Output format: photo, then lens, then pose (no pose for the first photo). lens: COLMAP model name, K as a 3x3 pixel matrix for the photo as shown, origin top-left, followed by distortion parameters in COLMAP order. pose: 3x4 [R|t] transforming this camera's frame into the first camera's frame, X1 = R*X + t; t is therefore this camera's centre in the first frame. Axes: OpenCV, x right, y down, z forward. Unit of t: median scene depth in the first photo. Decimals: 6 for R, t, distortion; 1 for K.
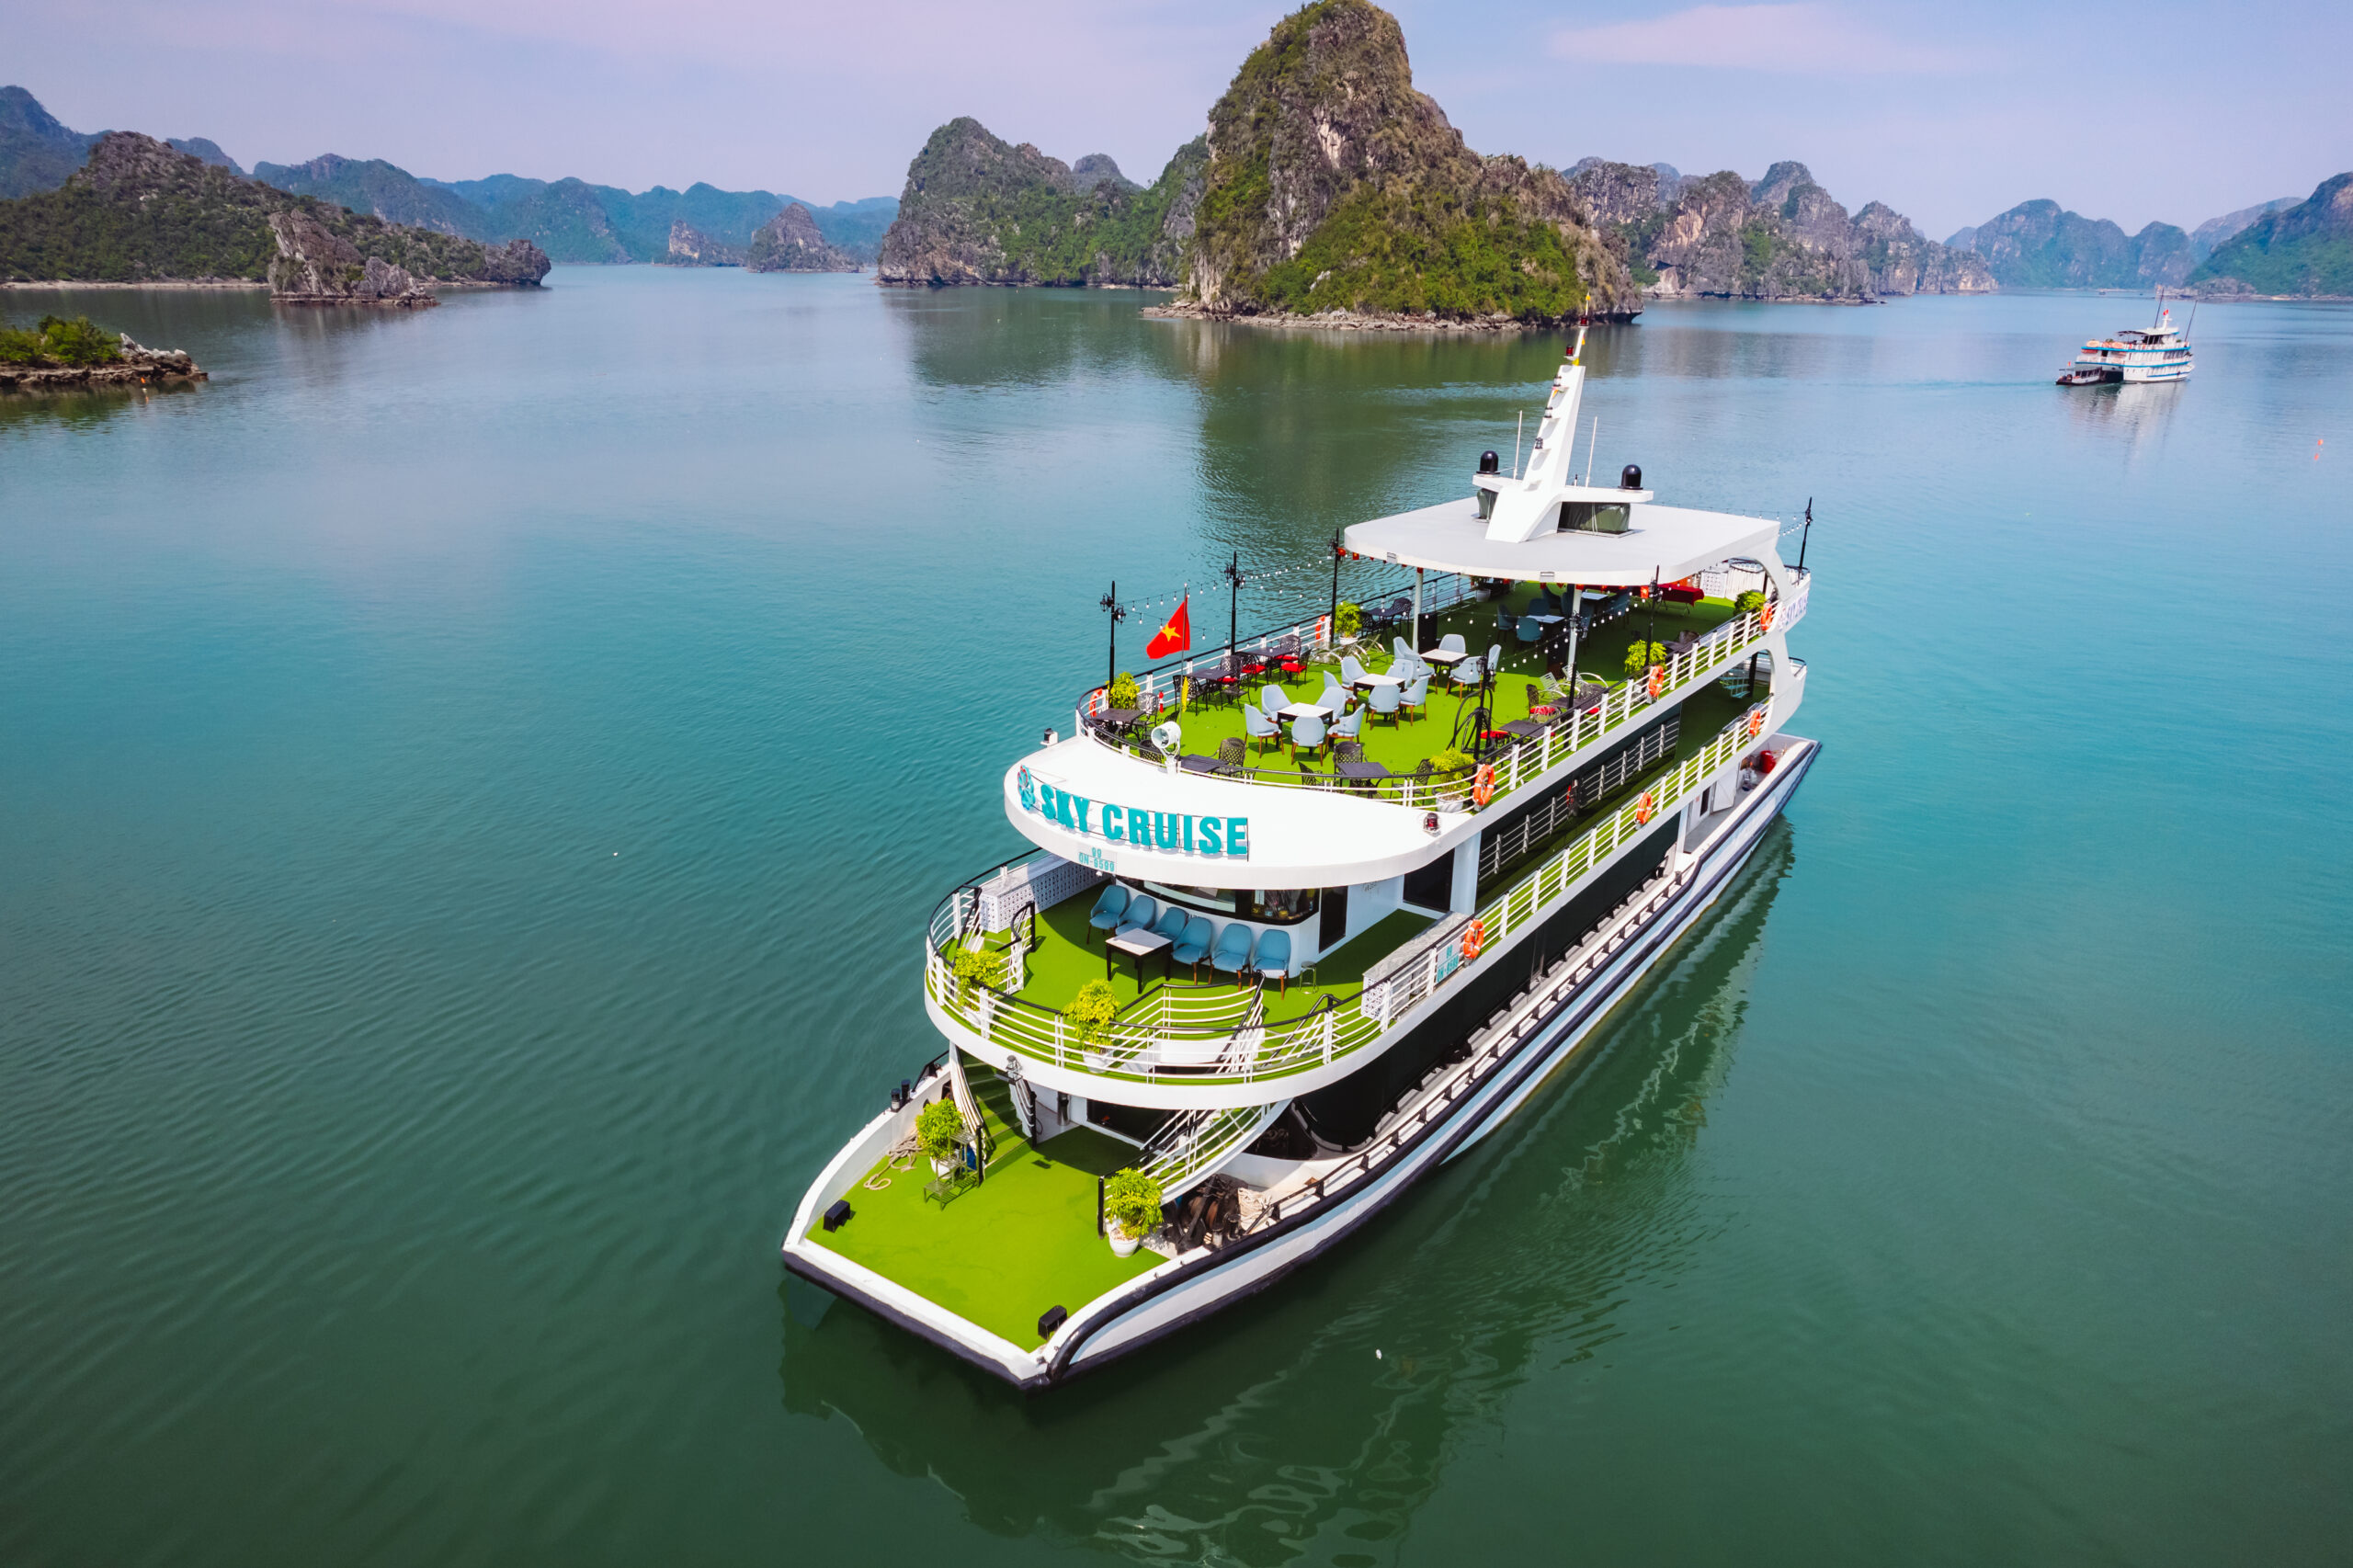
lens RADIAL K [[1549.7, 0, 1176.5], [0, 1549.7, 784.0], [0, 0, 1]] dist [0.031348, 0.030837]
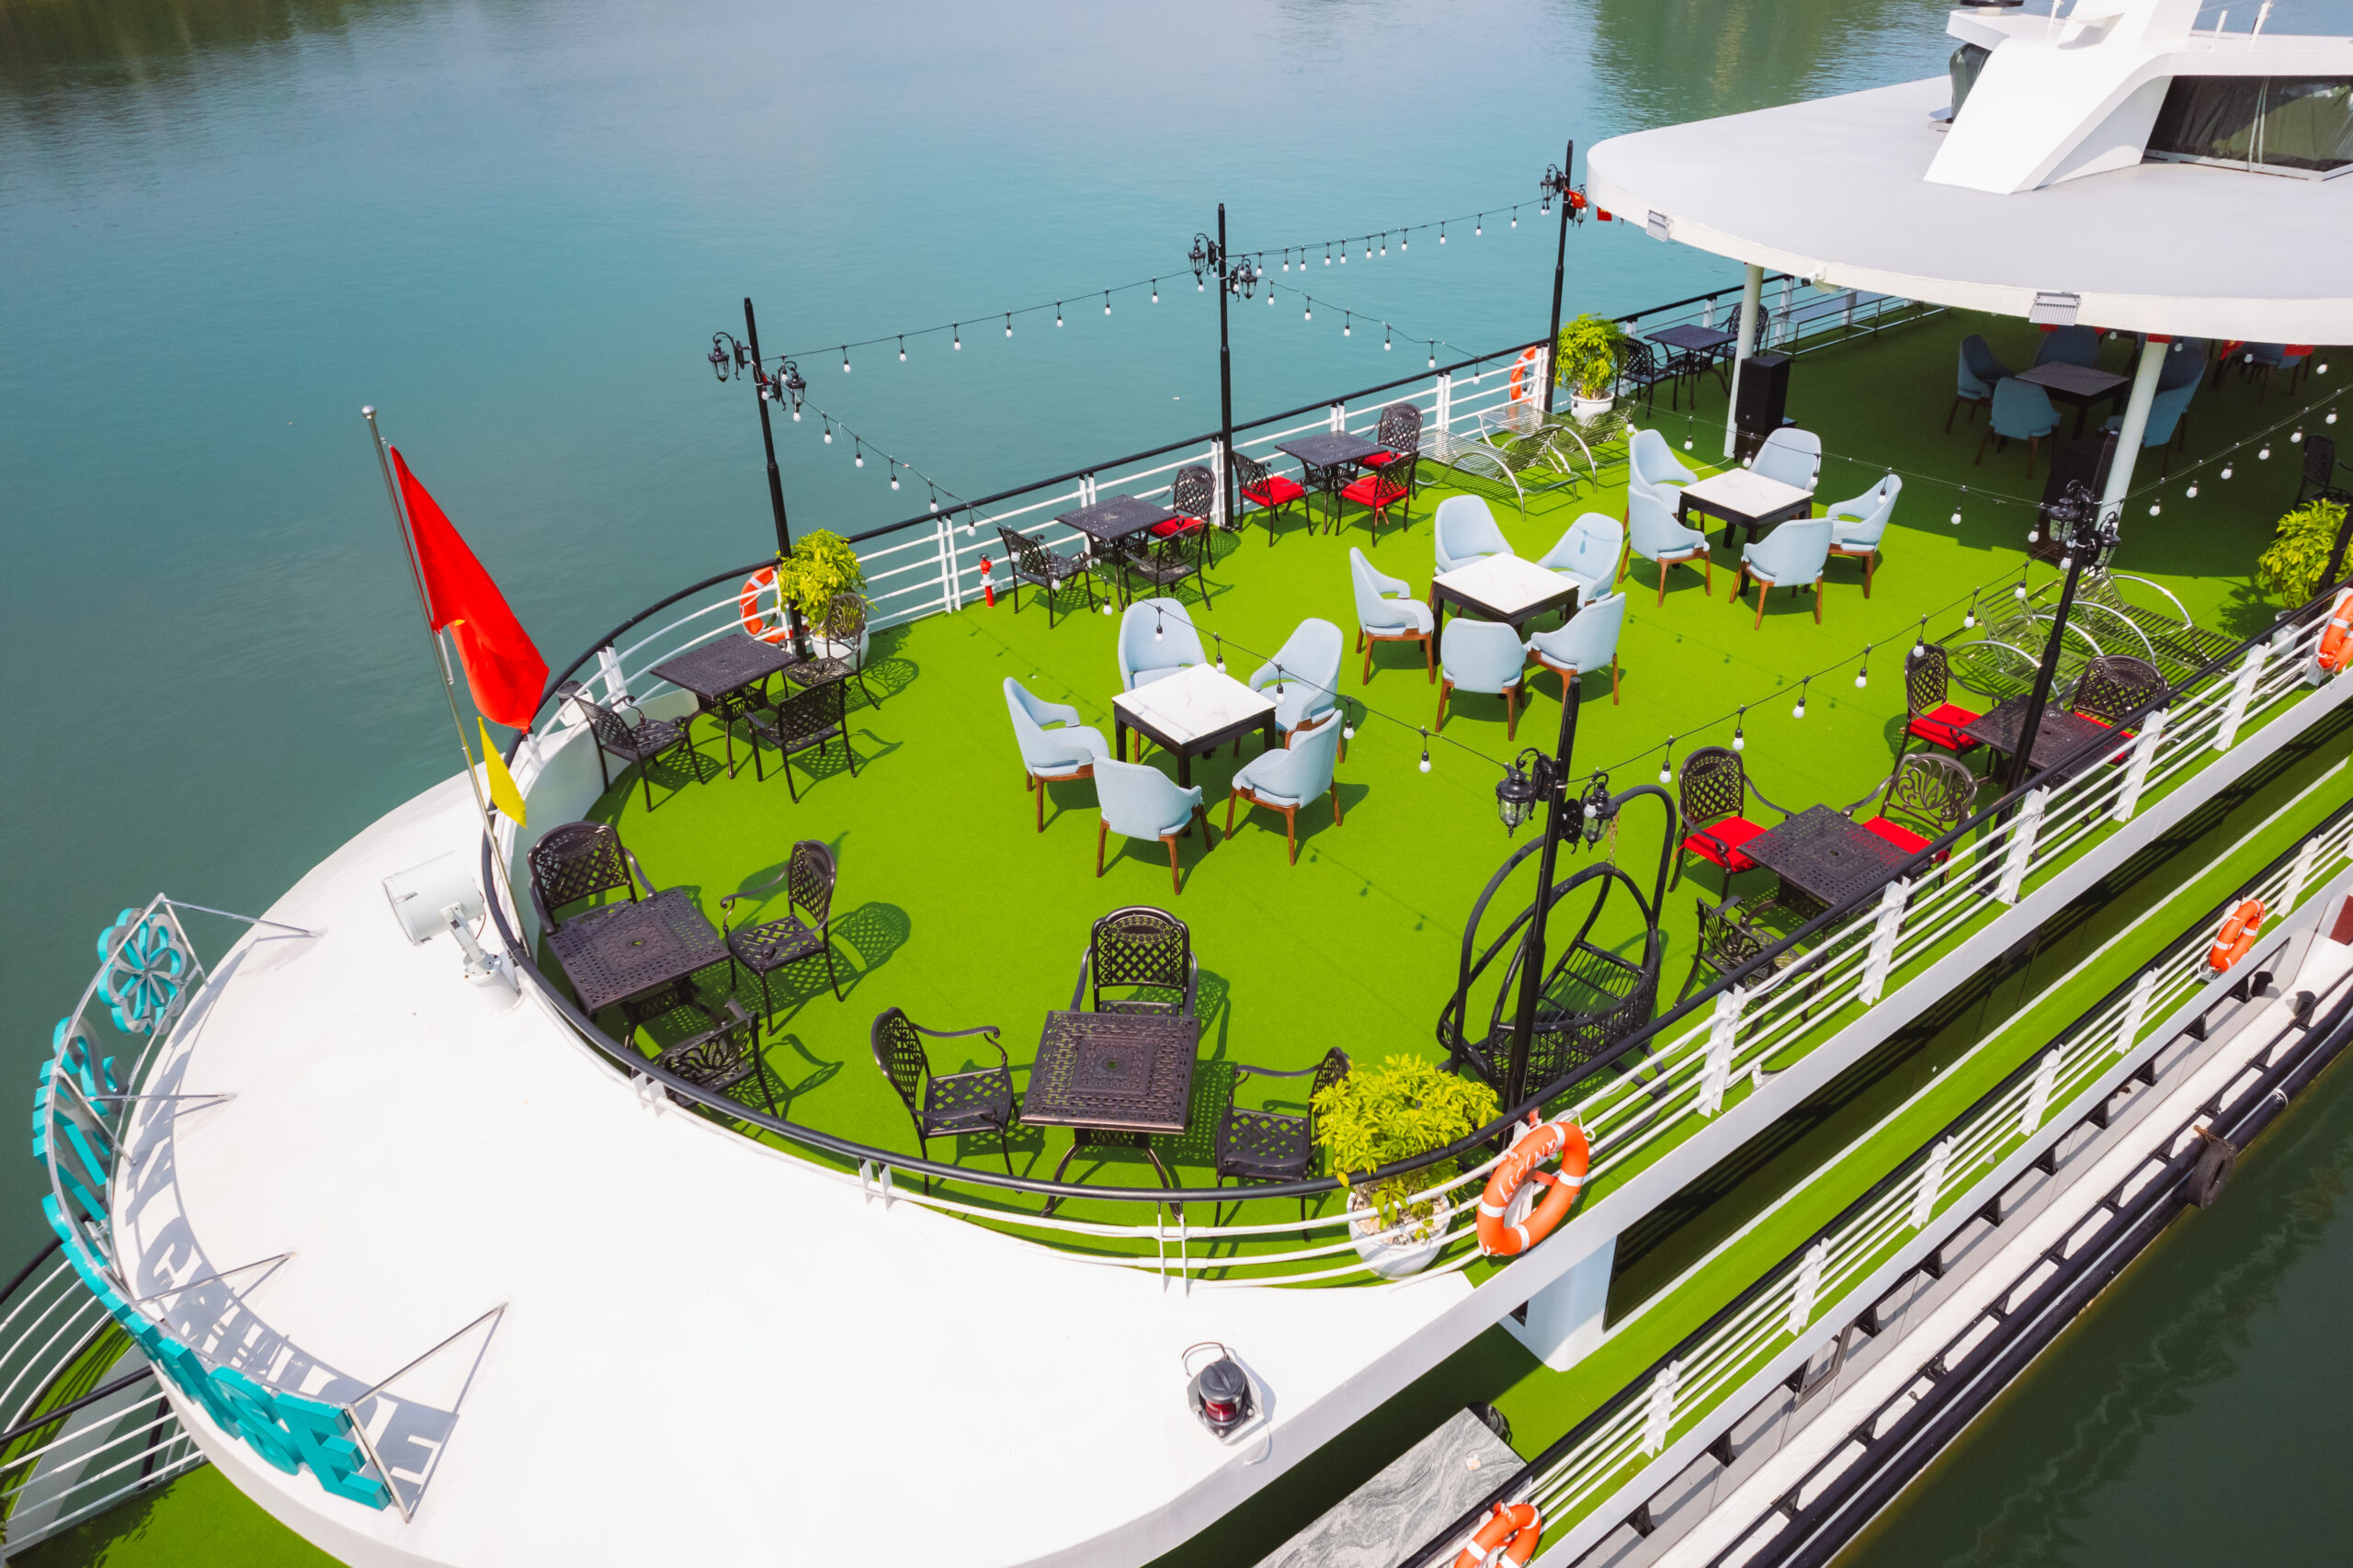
lens RADIAL K [[1577.9, 0, 1176.5], [0, 1577.9, 784.0], [0, 0, 1]] dist [-0.004893, -0.002704]
pose [[0.944011, 0.131007, -0.302788, 0.159580], [-0.052680, 0.965860, 0.253653, -0.101028], [0.325681, -0.223500, 0.918684, 0.541249]]
